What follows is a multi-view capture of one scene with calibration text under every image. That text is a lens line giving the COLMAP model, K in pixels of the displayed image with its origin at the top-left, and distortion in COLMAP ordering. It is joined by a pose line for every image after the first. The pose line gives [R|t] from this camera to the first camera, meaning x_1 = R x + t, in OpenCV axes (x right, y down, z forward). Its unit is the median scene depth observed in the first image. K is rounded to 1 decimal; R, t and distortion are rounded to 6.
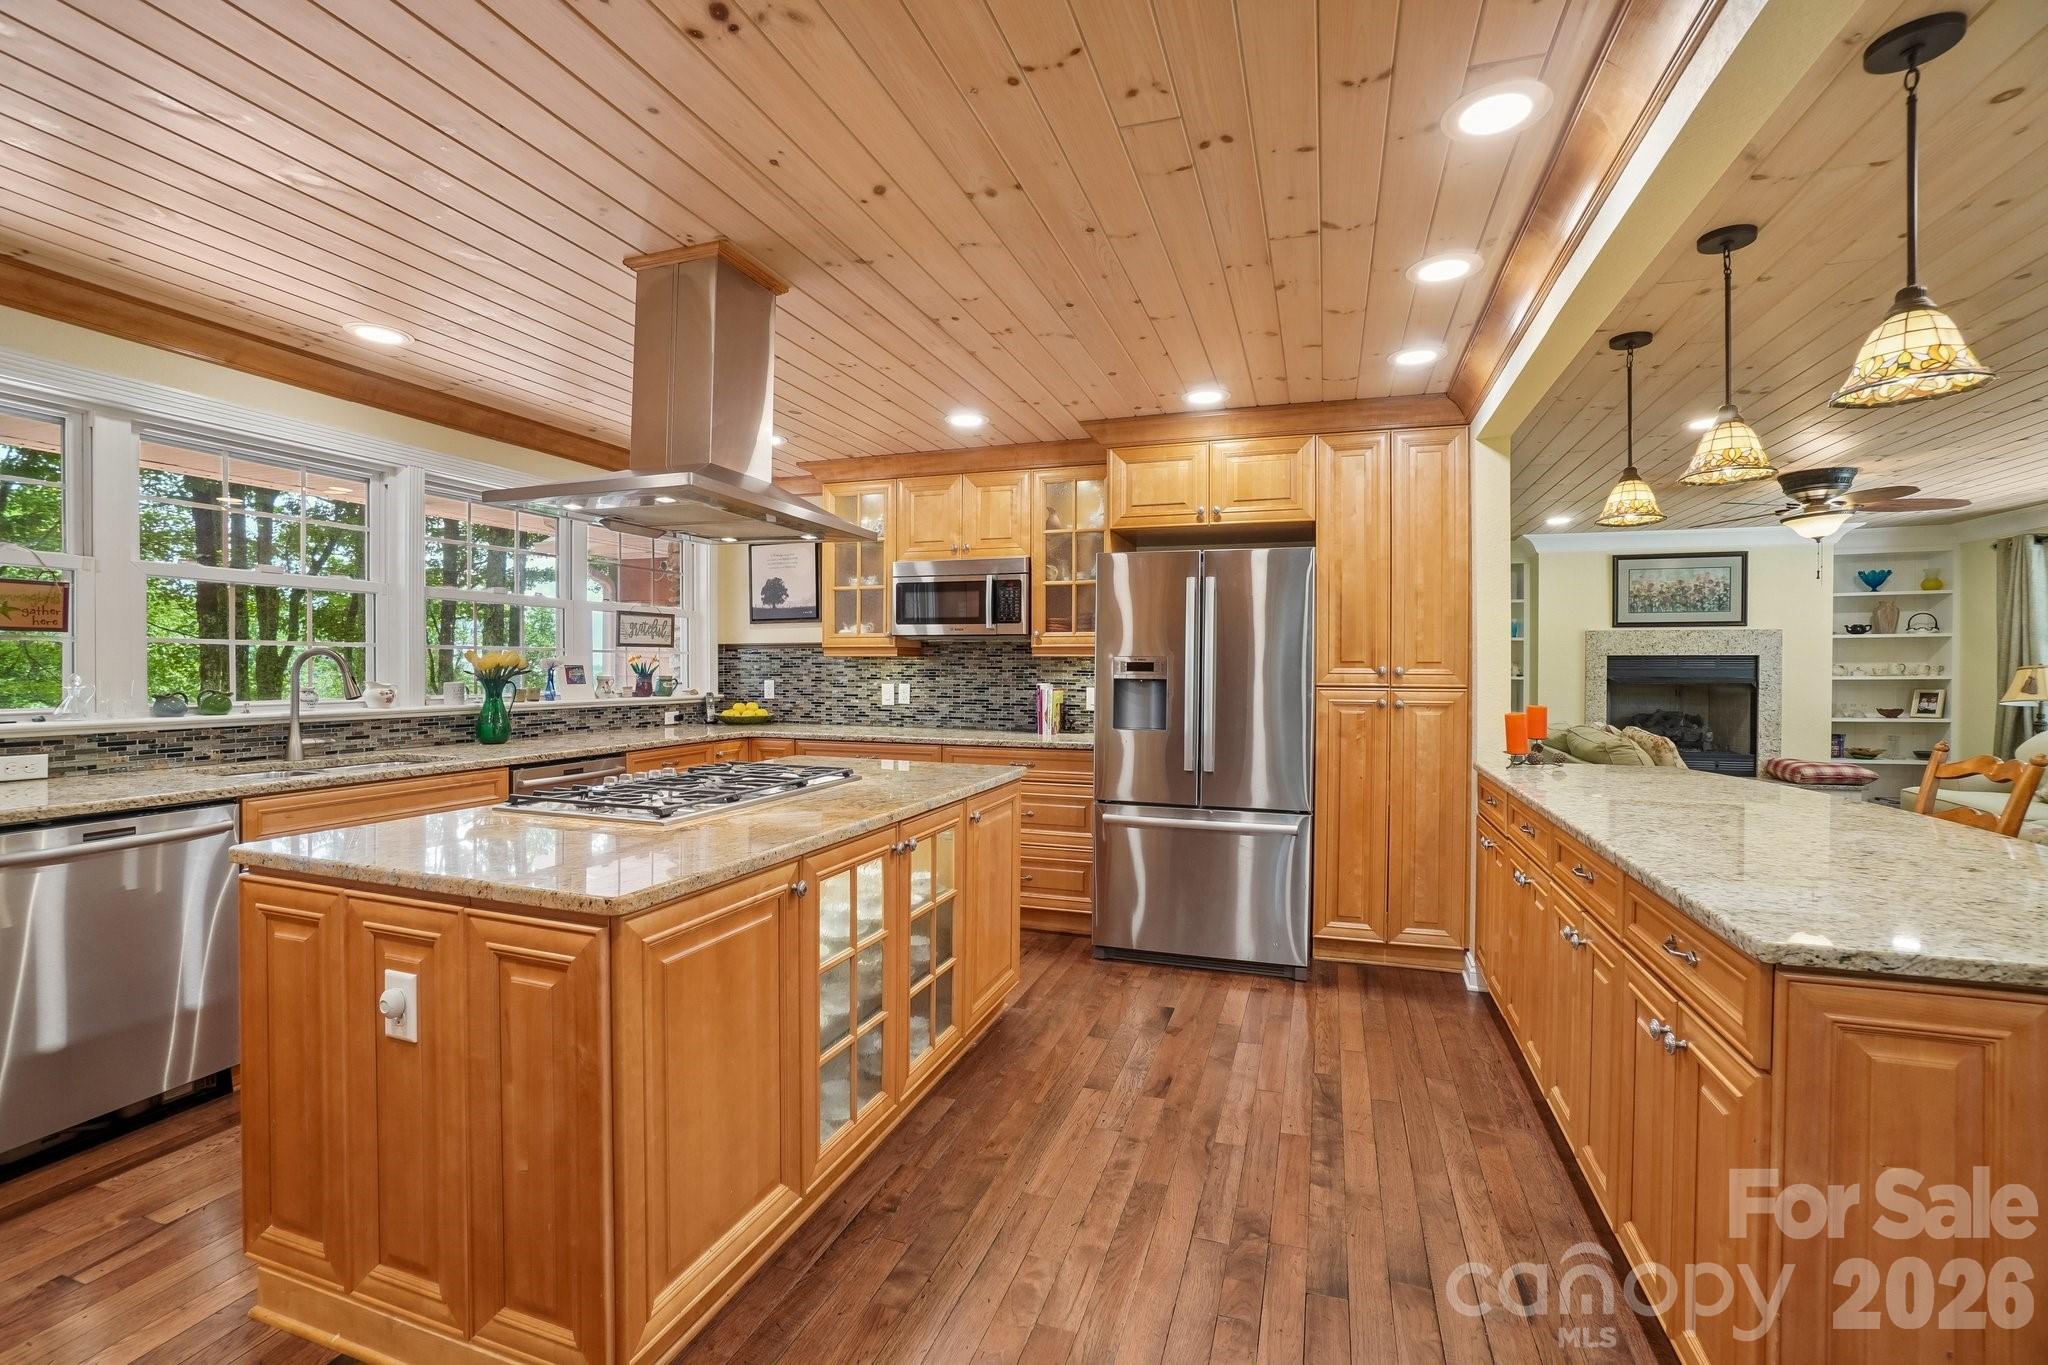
lens RADIAL K [[904.0, 0, 1018.5], [0, 904.0, 673.2], [0, 0, 1]] dist [-0.035673, 0.003858]
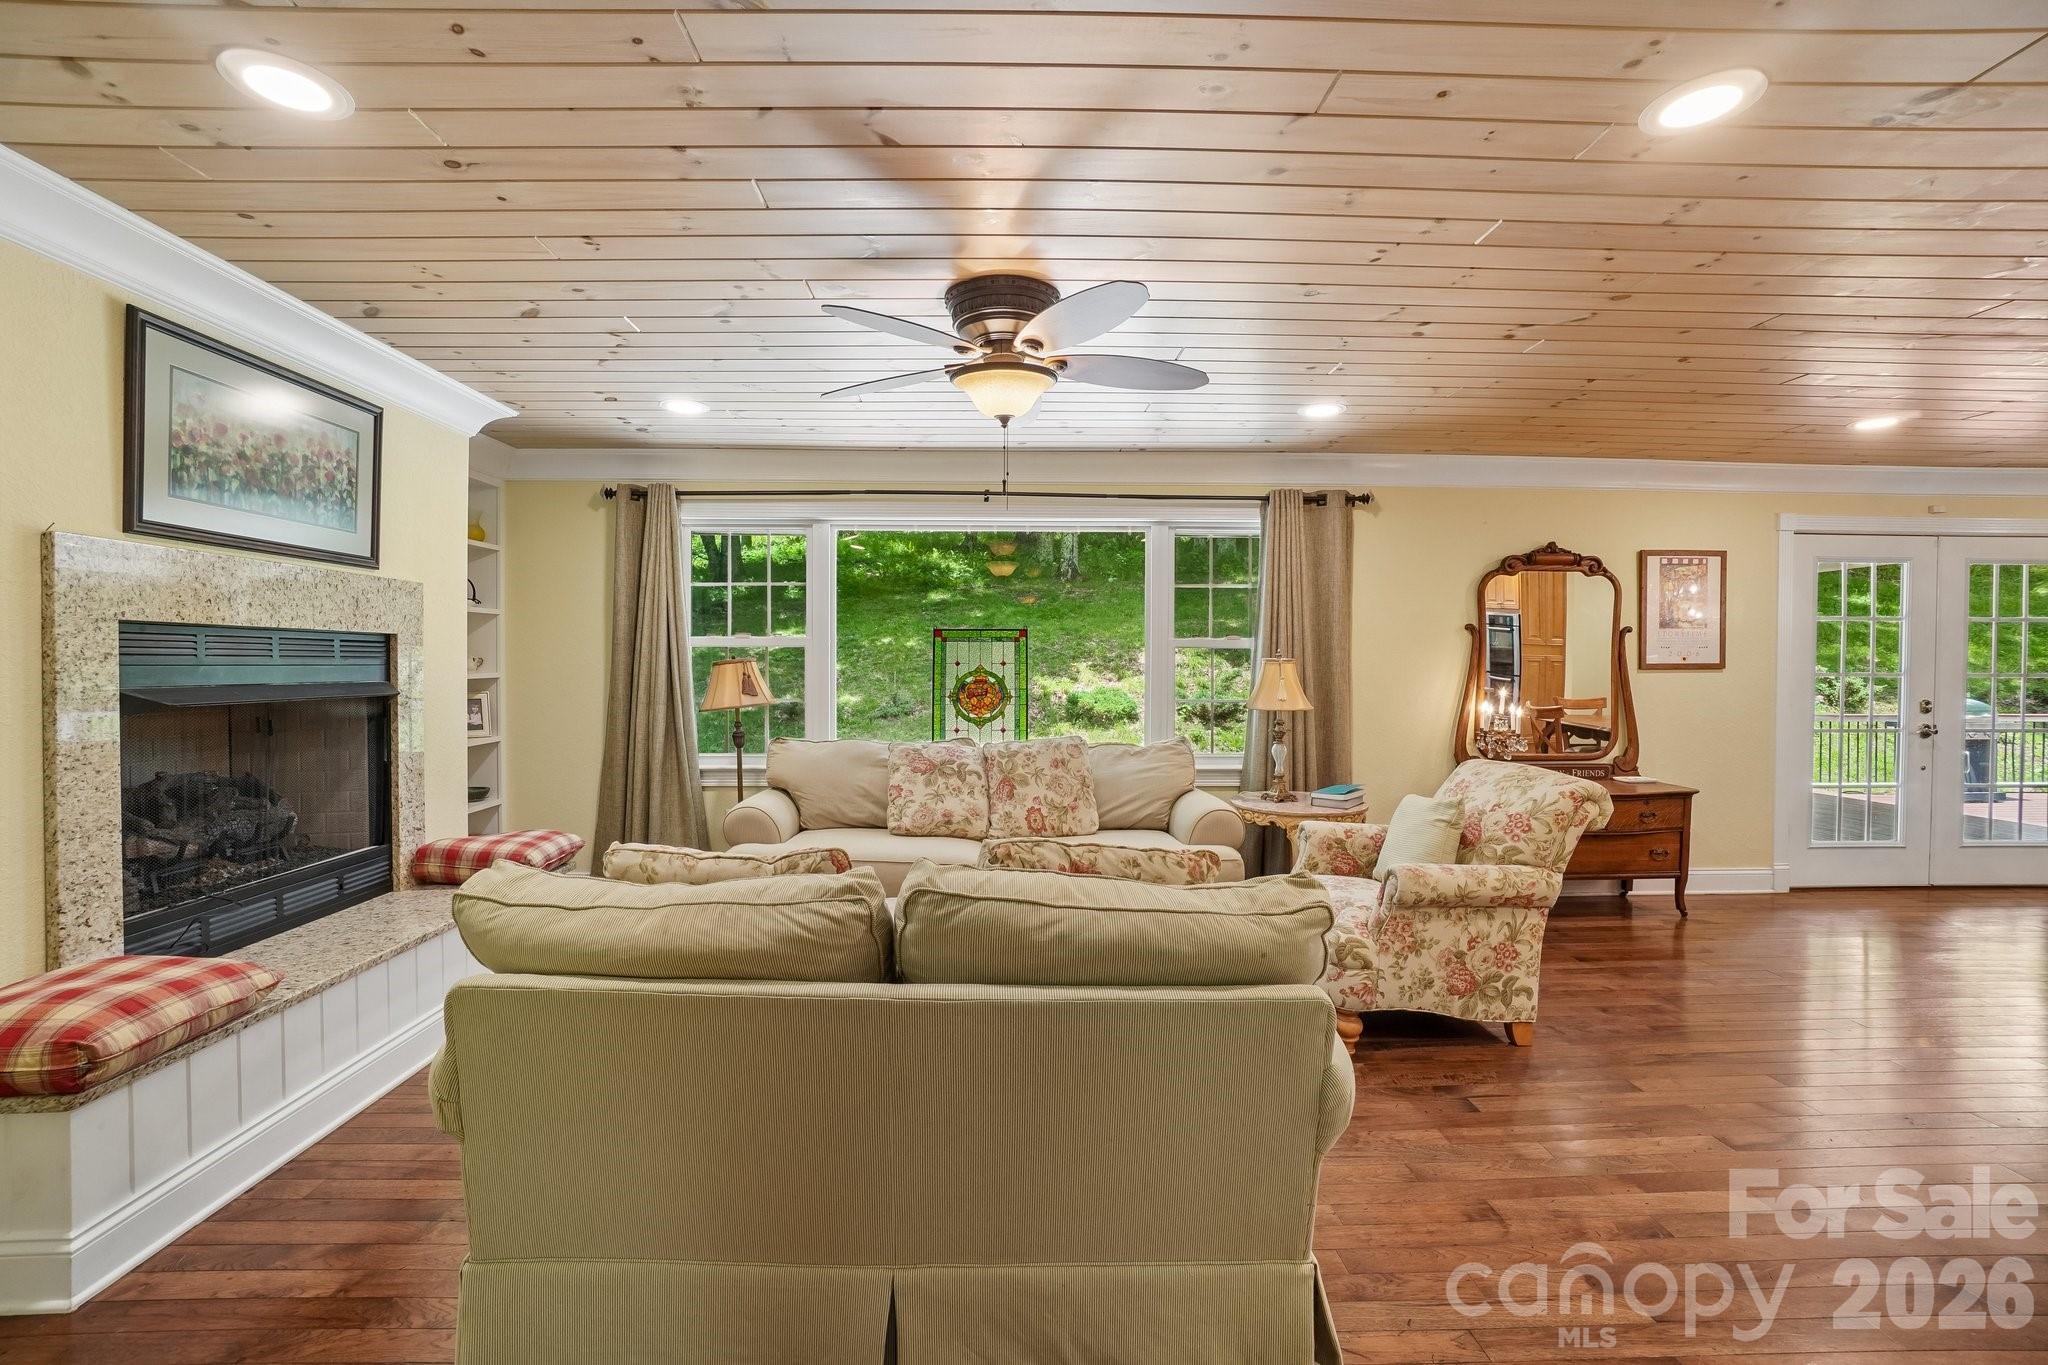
lens RADIAL K [[904.0, 0, 1022.0], [0, 904.0, 675.7], [0, 0, 1]] dist [-0.035673, 0.003858]
pose [[-0.356074, -0.011864, 0.934382, 0.271418], [0.011942, 0.999780, 0.017246, -0.001923], [-0.934381, 0.017300, -0.355854, 0.849845]]
